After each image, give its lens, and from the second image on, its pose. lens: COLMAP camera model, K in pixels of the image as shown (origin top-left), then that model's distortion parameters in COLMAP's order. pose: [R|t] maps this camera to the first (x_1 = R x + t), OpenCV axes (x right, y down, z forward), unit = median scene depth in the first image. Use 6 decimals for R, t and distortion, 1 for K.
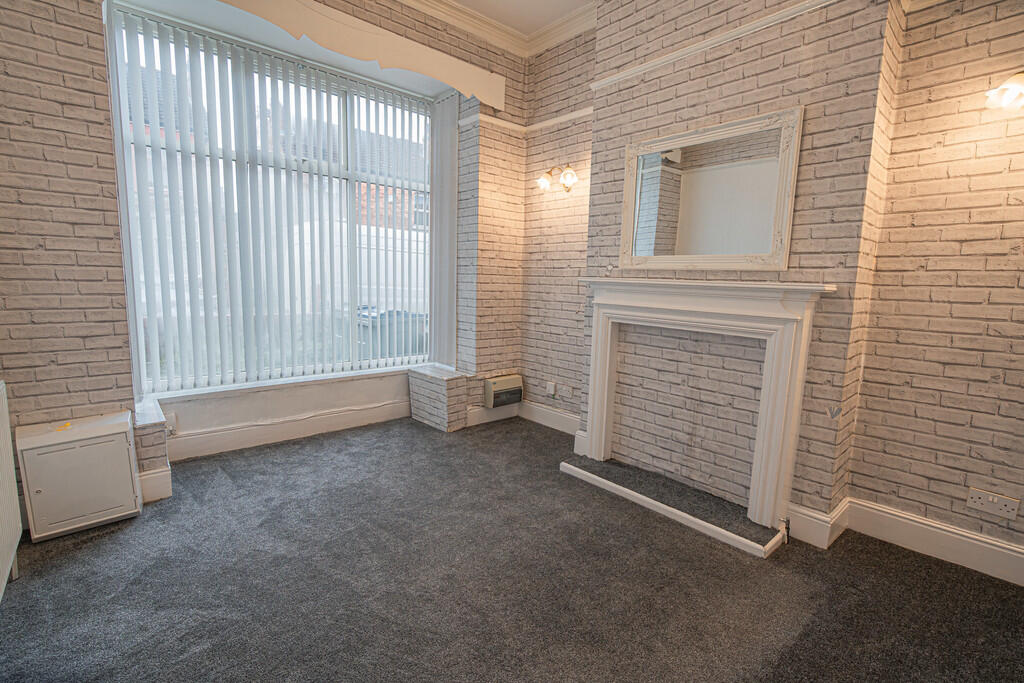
lens RADIAL K [[468.5, 0, 507.6], [0, 468.5, 340.2], [0, 0, 1]] dist [-0.002962, 0.002962]
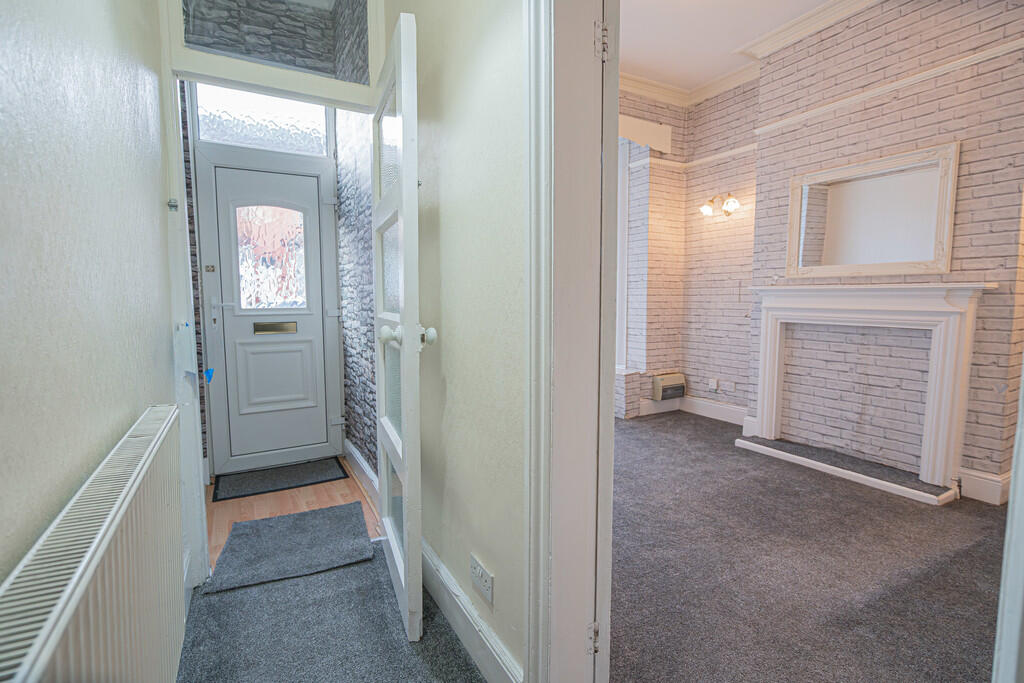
lens RADIAL K [[468.5, 0, 514.6], [0, 468.5, 338.1], [0, 0, 1]] dist [-0.002962, 0.002962]
pose [[0.977250, -0.011092, -0.211802, -0.212556], [0.001416, 0.998950, -0.045783, 0.062639], [0.212088, 0.044441, 0.976240, -0.355132]]
